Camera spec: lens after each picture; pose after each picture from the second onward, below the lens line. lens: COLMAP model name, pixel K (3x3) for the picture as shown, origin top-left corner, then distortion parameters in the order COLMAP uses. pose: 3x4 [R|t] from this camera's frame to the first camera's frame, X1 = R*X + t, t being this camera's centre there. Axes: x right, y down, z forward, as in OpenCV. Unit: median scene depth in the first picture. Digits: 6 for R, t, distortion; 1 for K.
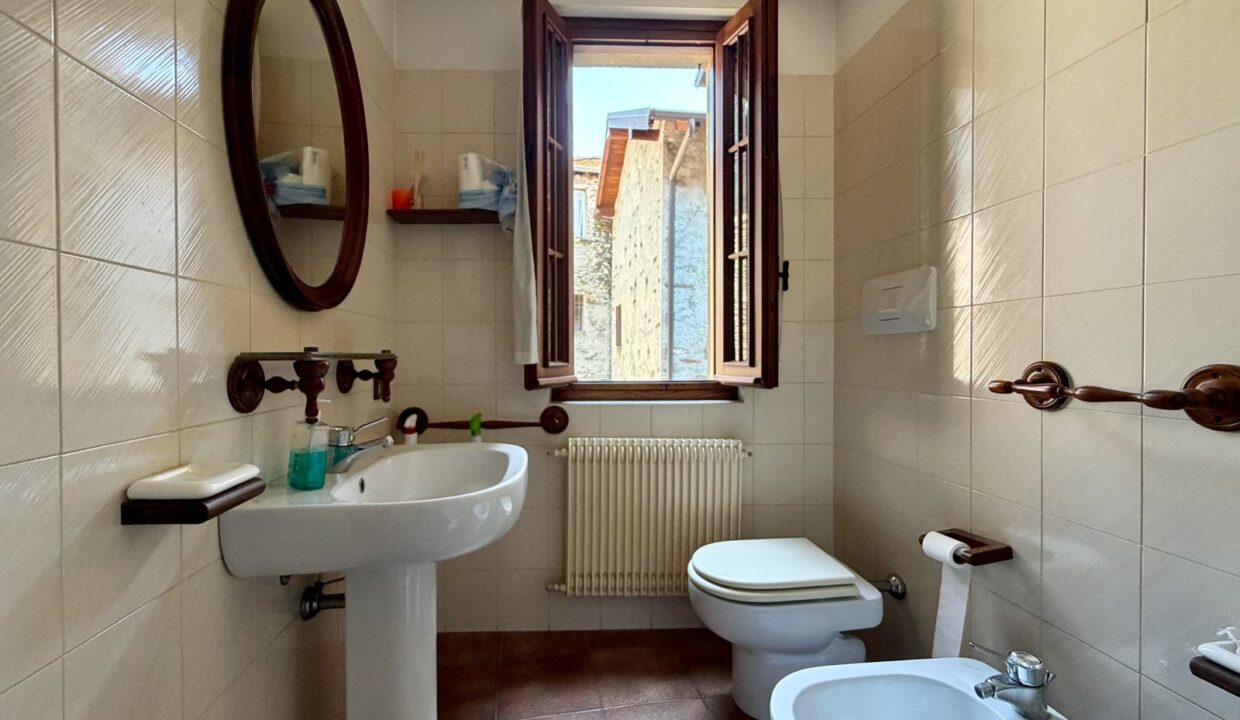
lens RADIAL K [[508.8, 0, 623.6], [0, 508.8, 357.3], [0, 0, 1]] dist [0.001407, 0.000023]
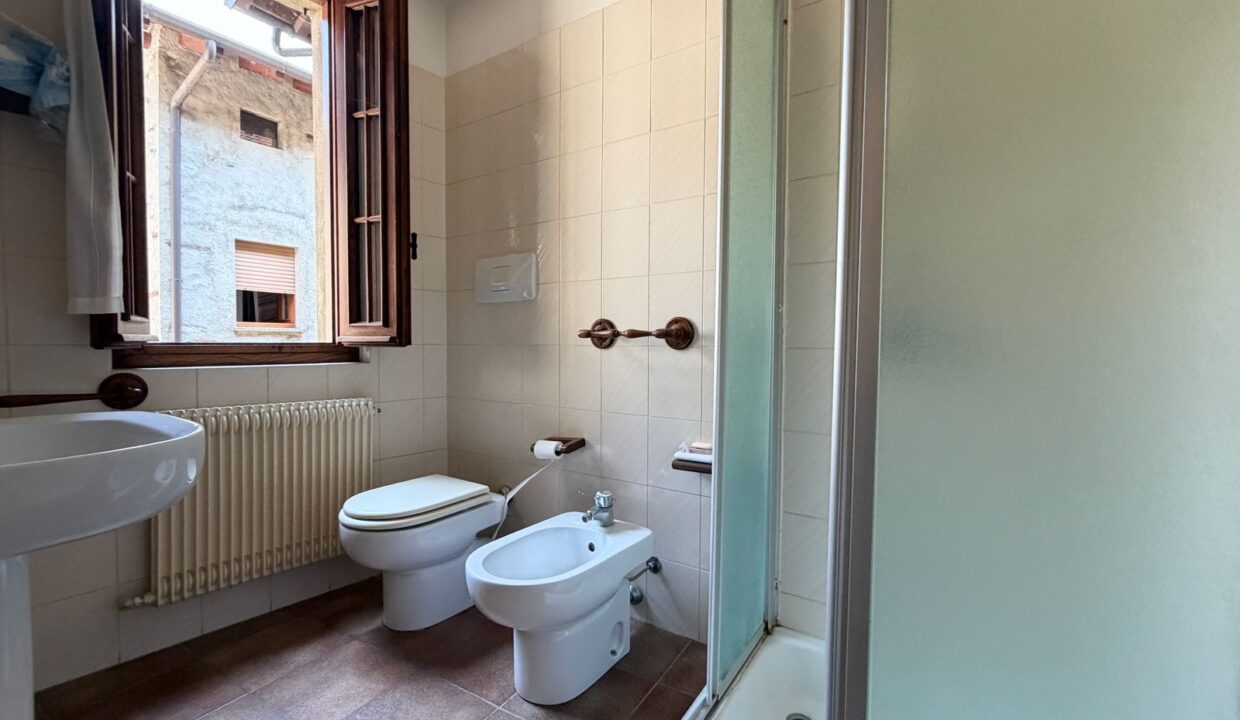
lens RADIAL K [[534.9, 0, 592.3], [0, 534.9, 358.6], [0, 0, 1]] dist [0.000365, -0.000087]
pose [[0.675344, -0.012639, 0.737395, -0.274648], [-0.000717, 0.999841, 0.017794, 0.062701], [-0.737503, -0.012546, 0.675228, -0.078694]]
